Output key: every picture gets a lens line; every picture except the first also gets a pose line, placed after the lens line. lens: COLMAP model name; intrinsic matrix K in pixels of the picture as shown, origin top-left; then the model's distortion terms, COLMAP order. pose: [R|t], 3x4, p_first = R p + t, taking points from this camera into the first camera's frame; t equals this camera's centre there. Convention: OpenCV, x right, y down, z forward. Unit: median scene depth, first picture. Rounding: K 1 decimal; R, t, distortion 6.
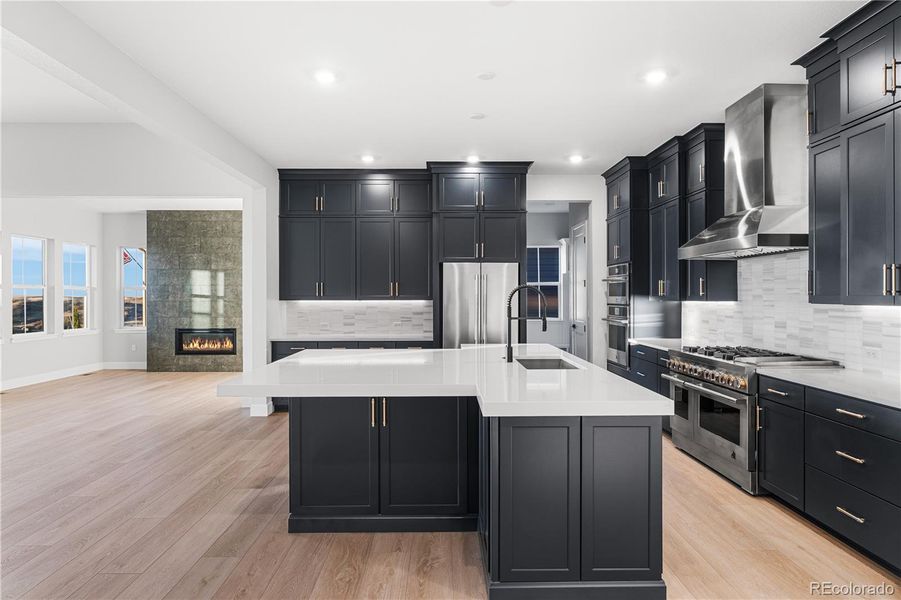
lens RADIAL K [[406.4, 0, 449.7], [0, 406.4, 298.3], [0, 0, 1]] dist [0.003190, 0.000437]
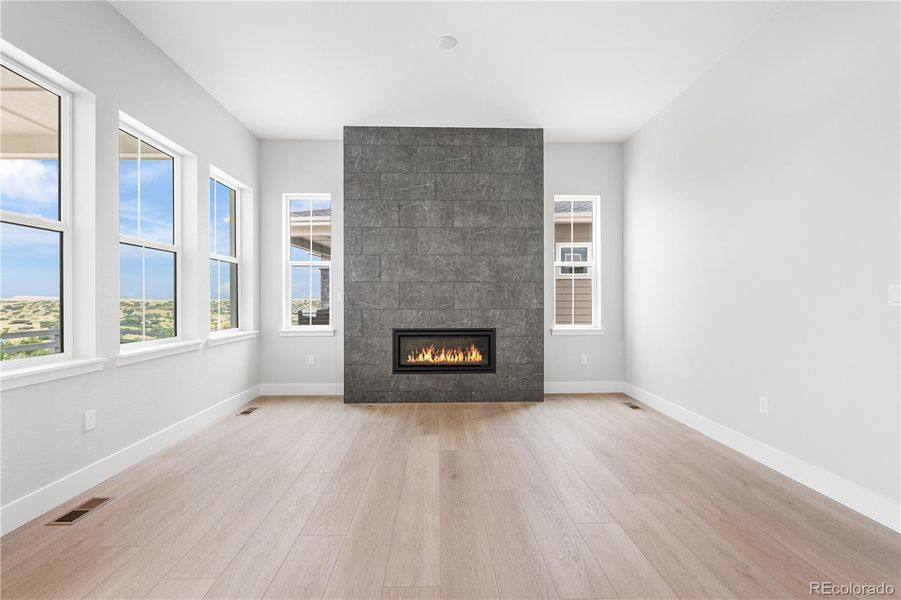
lens RADIAL K [[406.4, 0, 451.8], [0, 406.4, 301.5], [0, 0, 1]] dist [0.003190, 0.000437]
pose [[0.999726, 0.002446, 0.023286, -0.602158], [-0.002521, 0.999992, 0.003208, 0.033013], [-0.023278, -0.003265, 0.999724, 0.412502]]
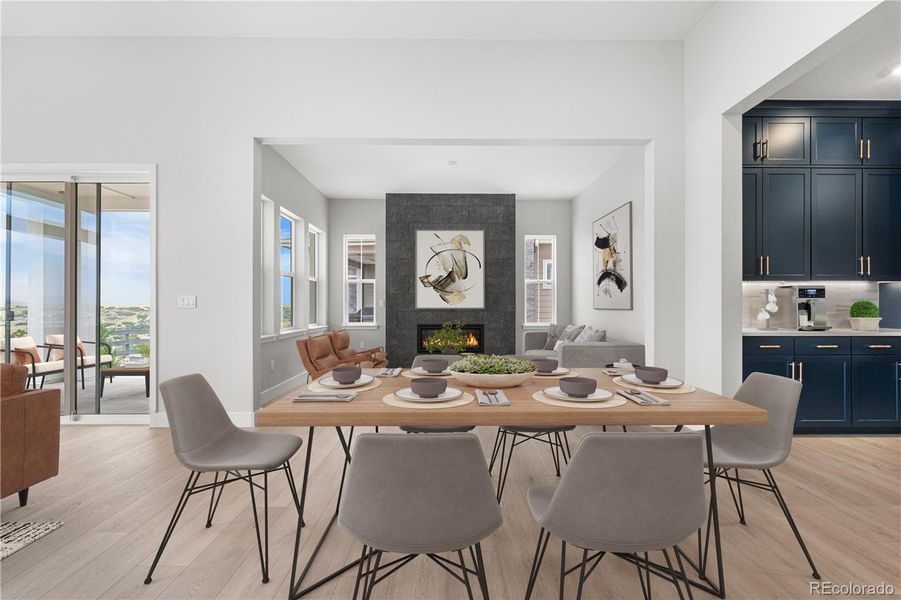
lens RADIAL K [[406.4, 0, 451.8], [0, 406.4, 305.2], [0, 0, 1]] dist [0.003190, 0.000437]
pose [[0.999989, 0.004446, -0.001259, -0.595342], [-0.004447, 0.999990, -0.000789, 0.032747], [0.001256, 0.000795, 0.999999, 0.096125]]
